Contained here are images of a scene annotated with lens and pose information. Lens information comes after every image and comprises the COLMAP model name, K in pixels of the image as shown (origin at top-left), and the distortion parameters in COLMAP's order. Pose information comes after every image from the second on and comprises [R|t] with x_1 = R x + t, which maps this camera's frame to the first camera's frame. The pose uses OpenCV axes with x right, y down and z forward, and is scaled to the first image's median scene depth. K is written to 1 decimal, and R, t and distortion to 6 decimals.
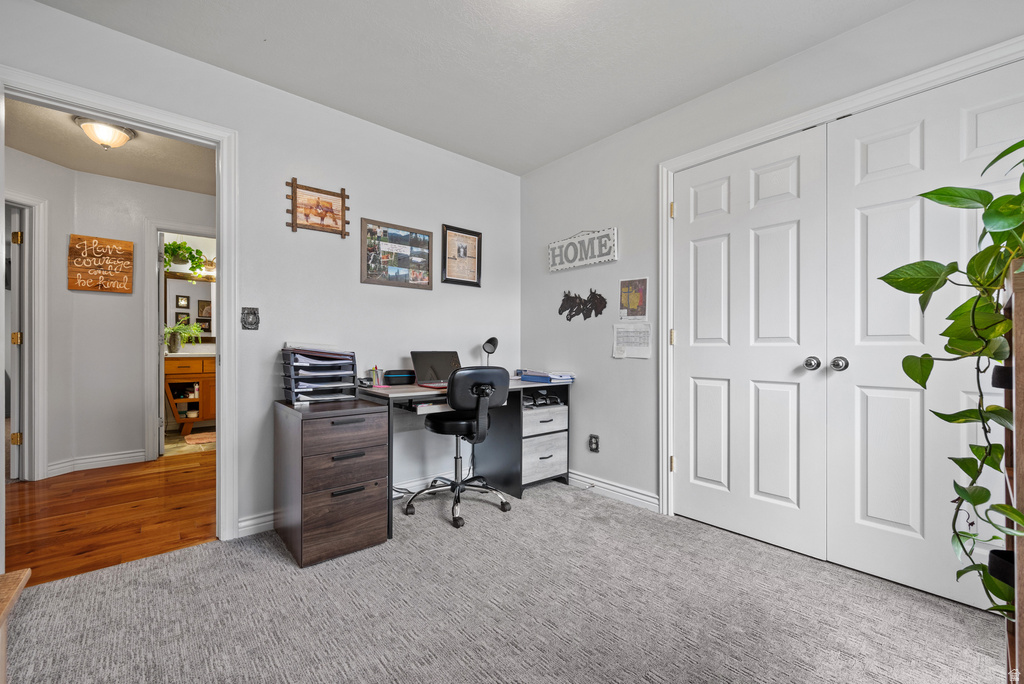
lens RADIAL K [[433.0, 0, 519.6], [0, 433.0, 349.1], [0, 0, 1]] dist [-0.004269, -0.000330]
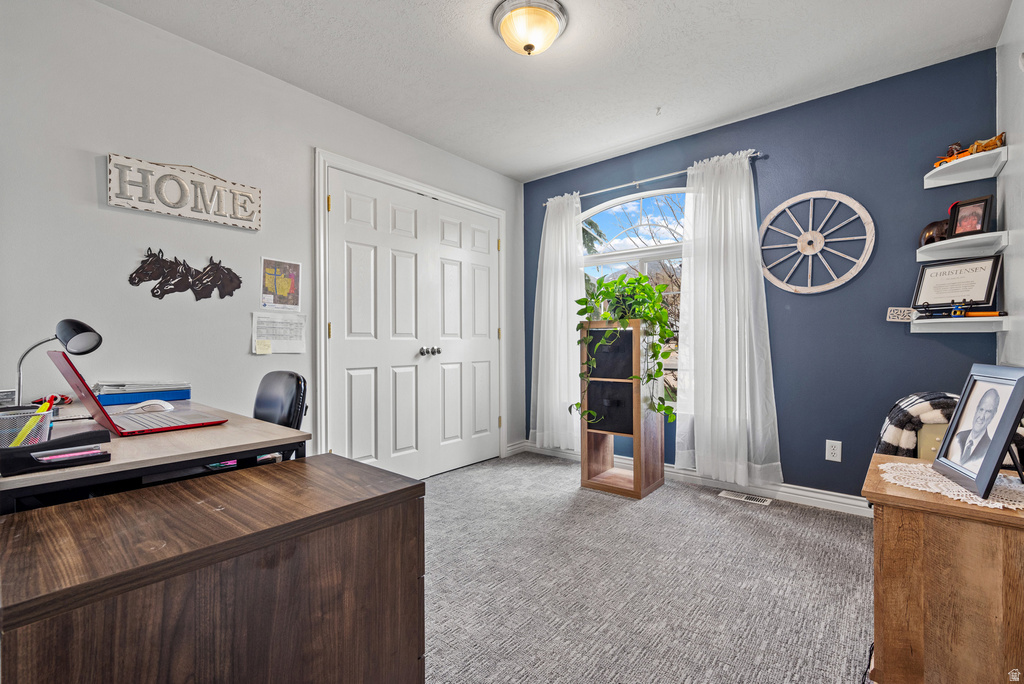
lens RADIAL K [[459.2, 0, 516.6], [0, 459.2, 348.1], [0, 0, 1]] dist [-0.000247, -0.000015]
pose [[-0.170910, -0.014979, 0.985173, -0.666418], [0.006020, 0.999850, 0.016246, -0.001636], [-0.985268, 0.008707, -0.170794, 0.655747]]
